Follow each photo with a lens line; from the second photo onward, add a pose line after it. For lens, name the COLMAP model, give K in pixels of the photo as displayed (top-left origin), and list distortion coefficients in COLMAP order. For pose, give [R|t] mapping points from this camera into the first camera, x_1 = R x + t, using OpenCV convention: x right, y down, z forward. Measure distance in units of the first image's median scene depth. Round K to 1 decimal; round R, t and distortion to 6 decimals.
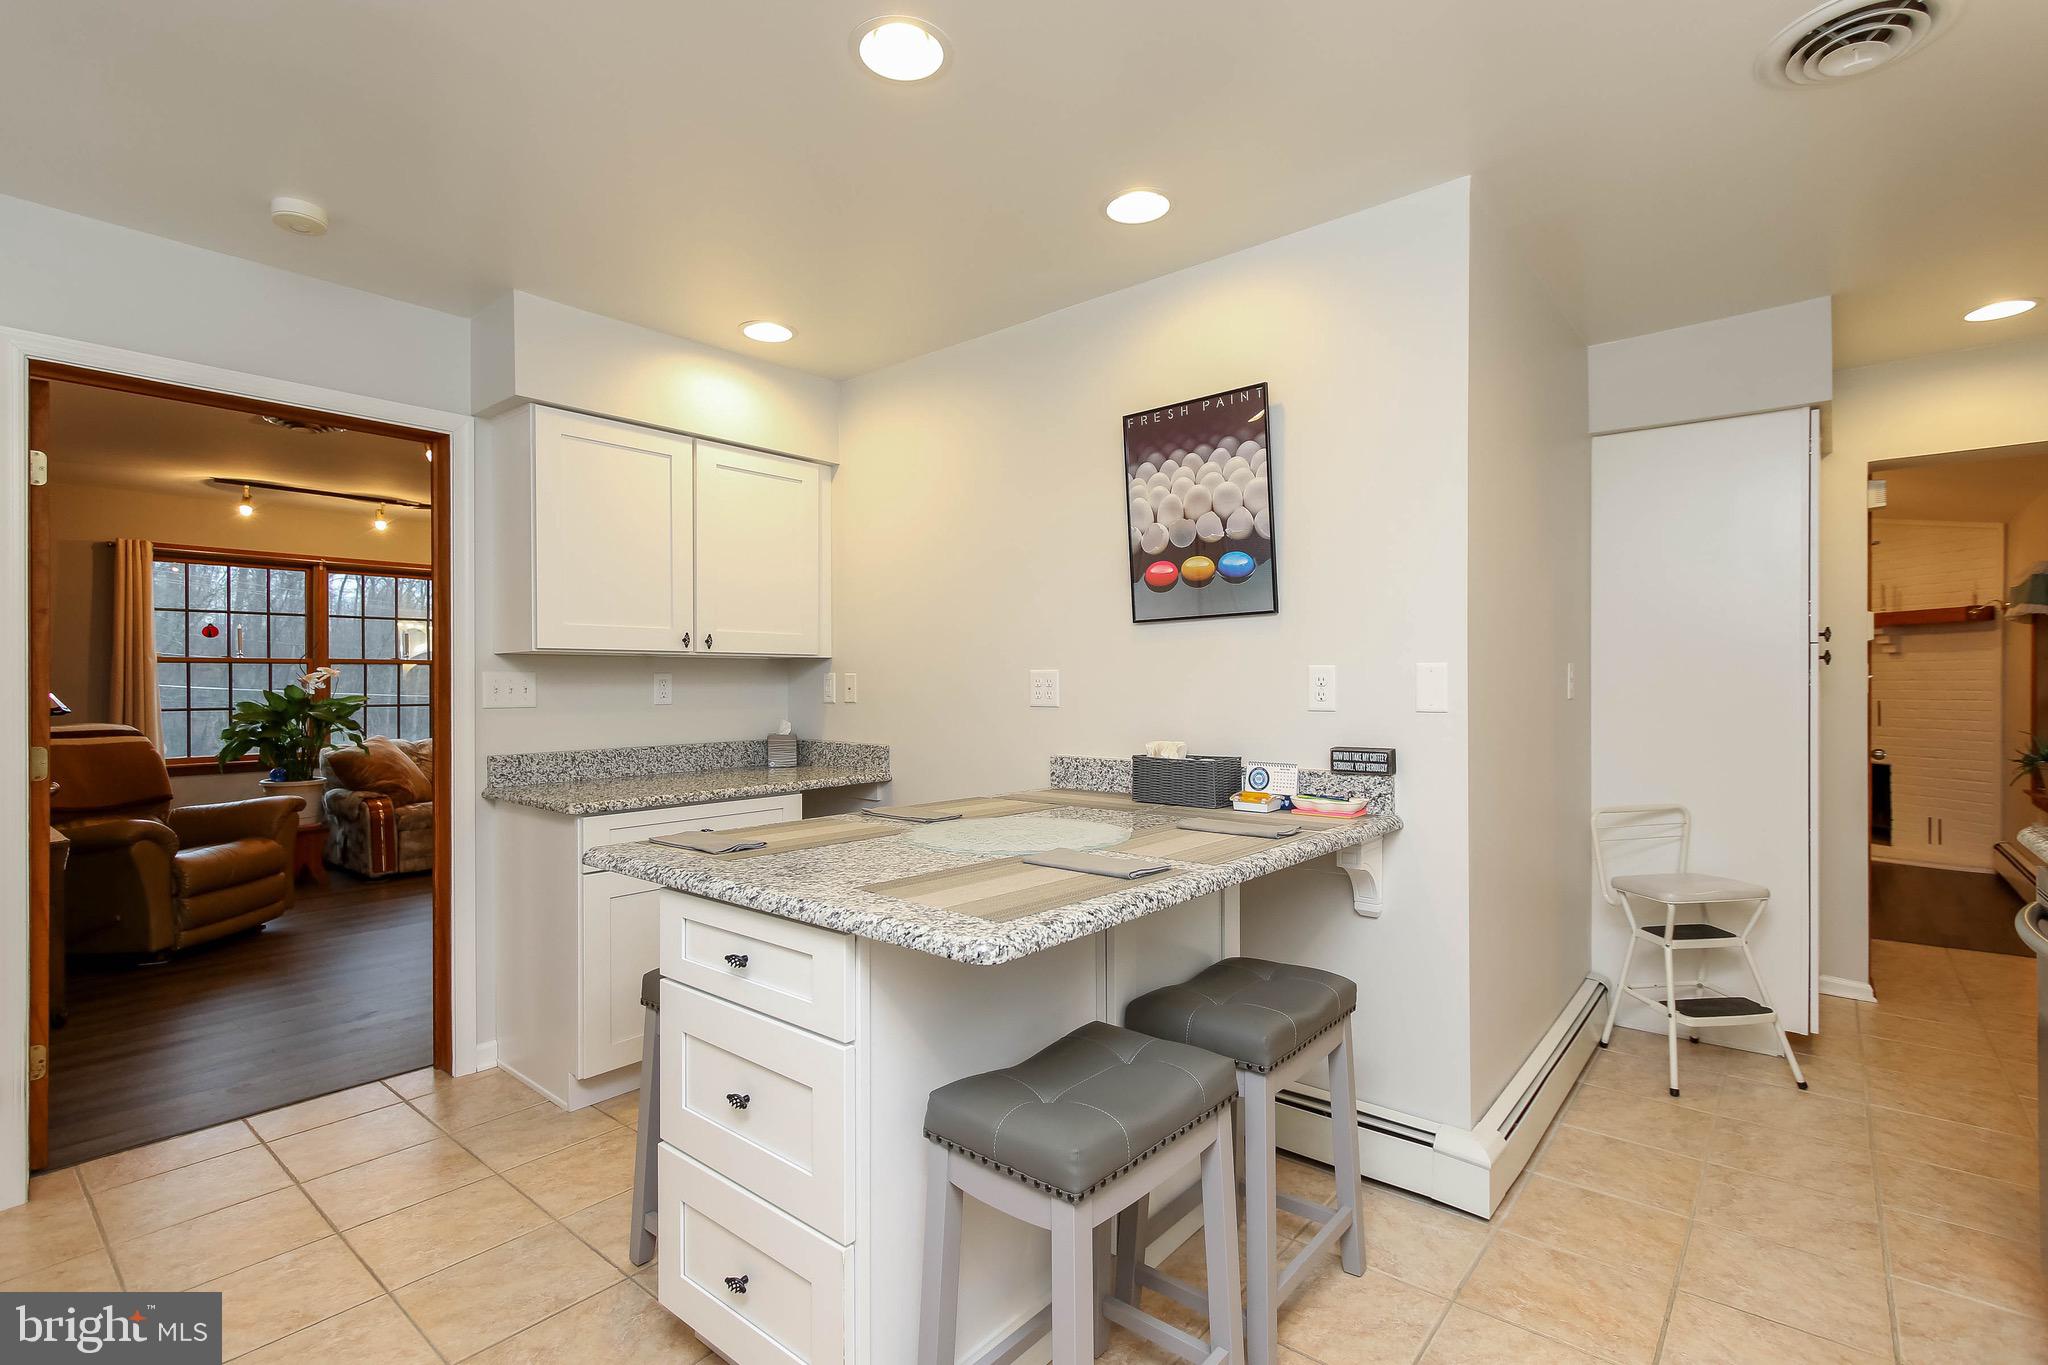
lens RADIAL K [[967.1, 0, 1018.2], [0, 967.1, 683.5], [0, 0, 1]] dist [-0.011001, 0.003453]
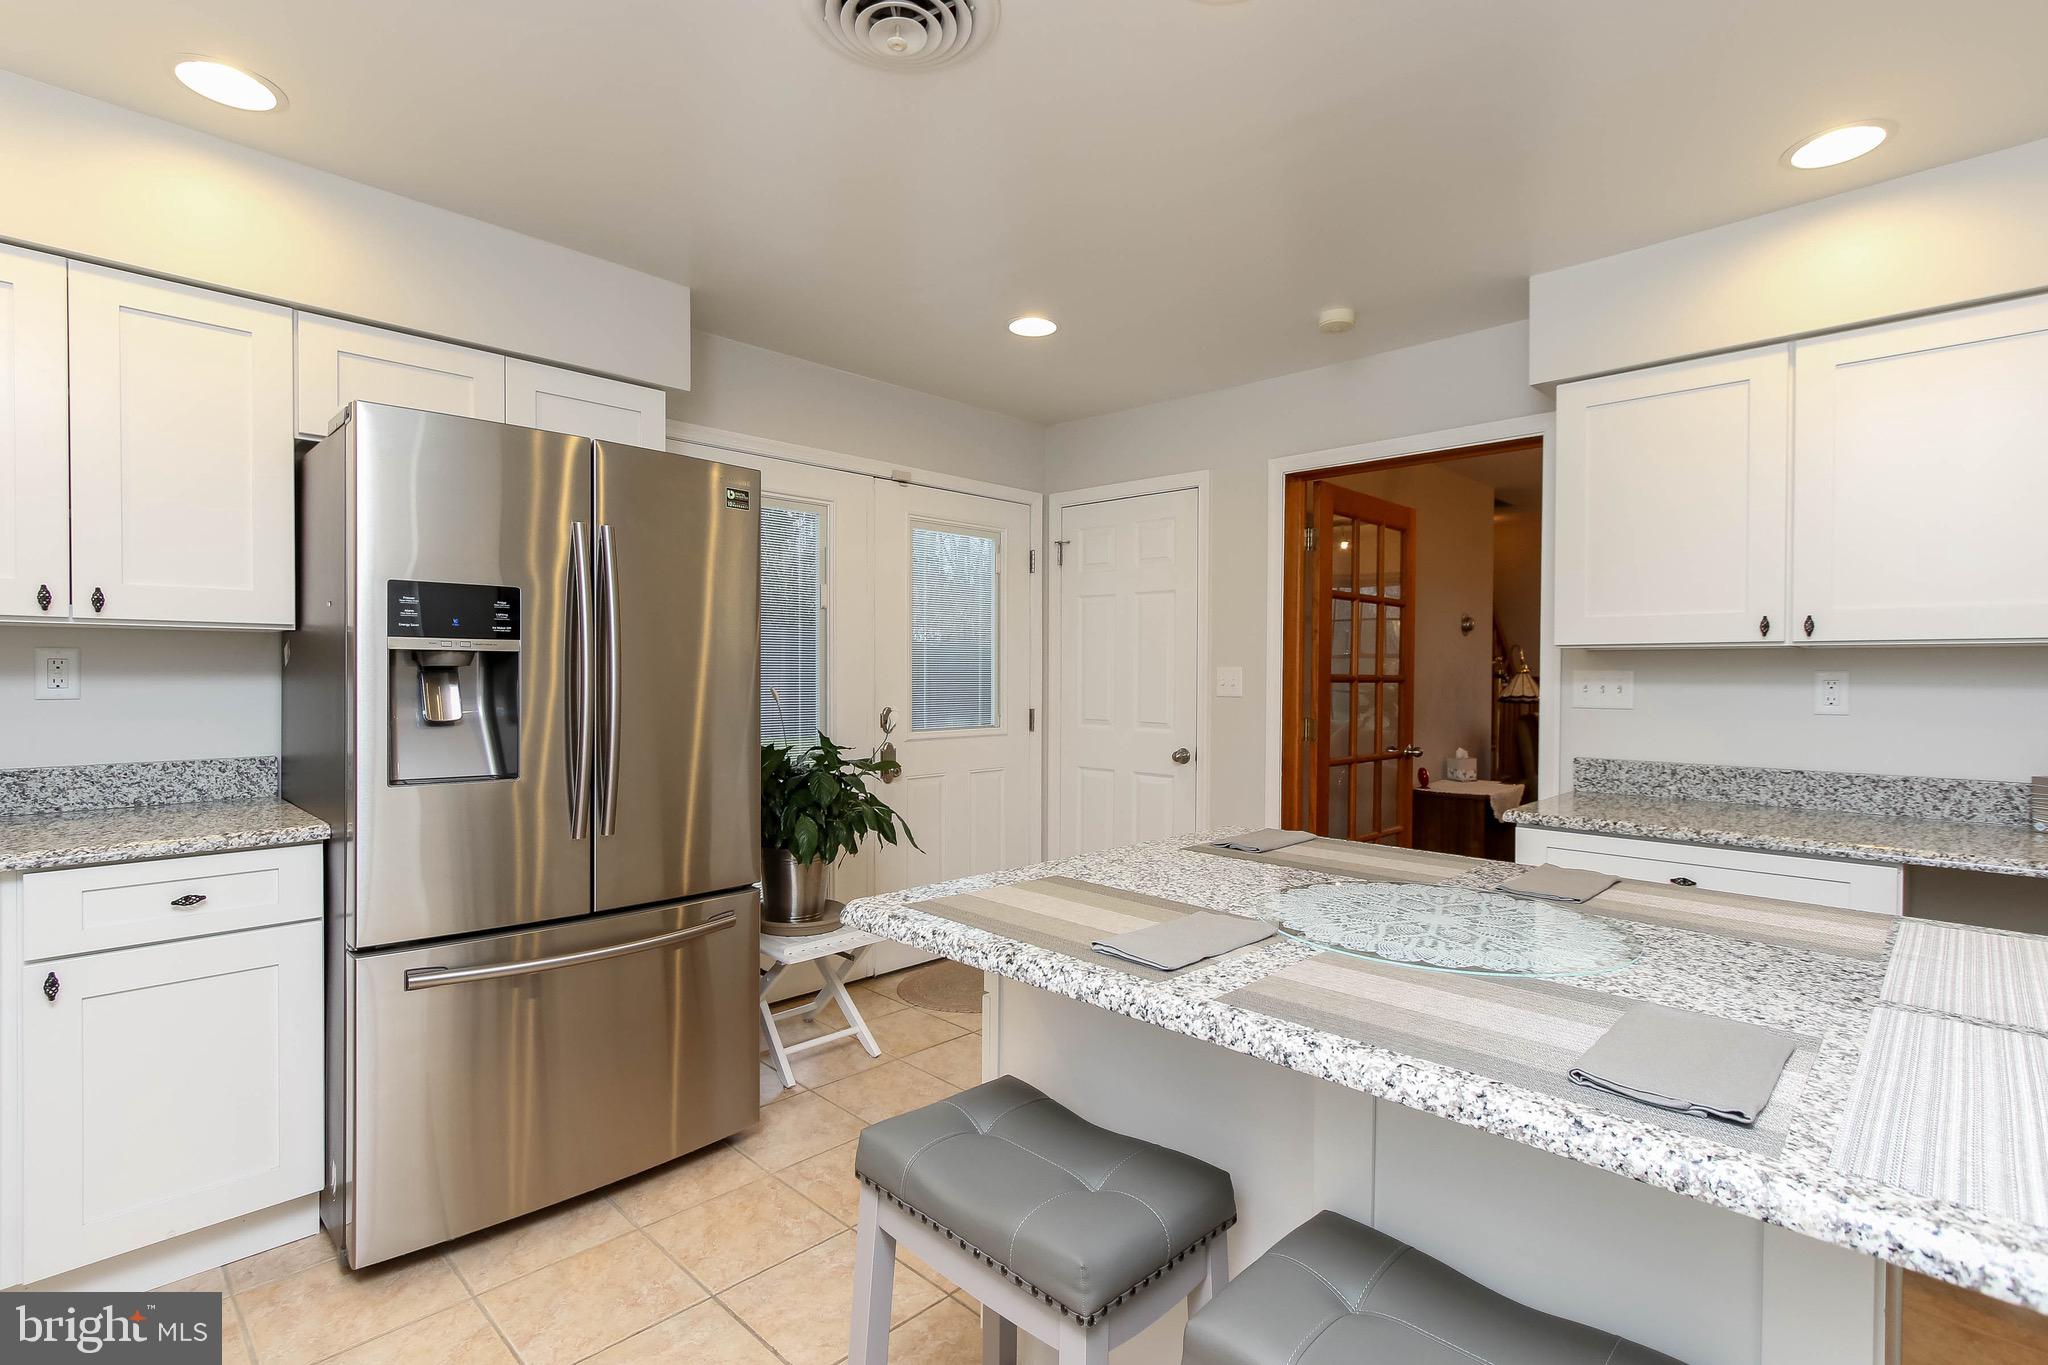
lens RADIAL K [[967.1, 0, 1011.0], [0, 967.1, 666.3], [0, 0, 1]] dist [-0.011001, 0.003453]
pose [[-0.095405, -0.004950, -0.995426, 0.498146], [-0.007125, 0.999965, -0.004289, -0.007932], [0.995413, 0.006683, -0.095437, 0.578304]]
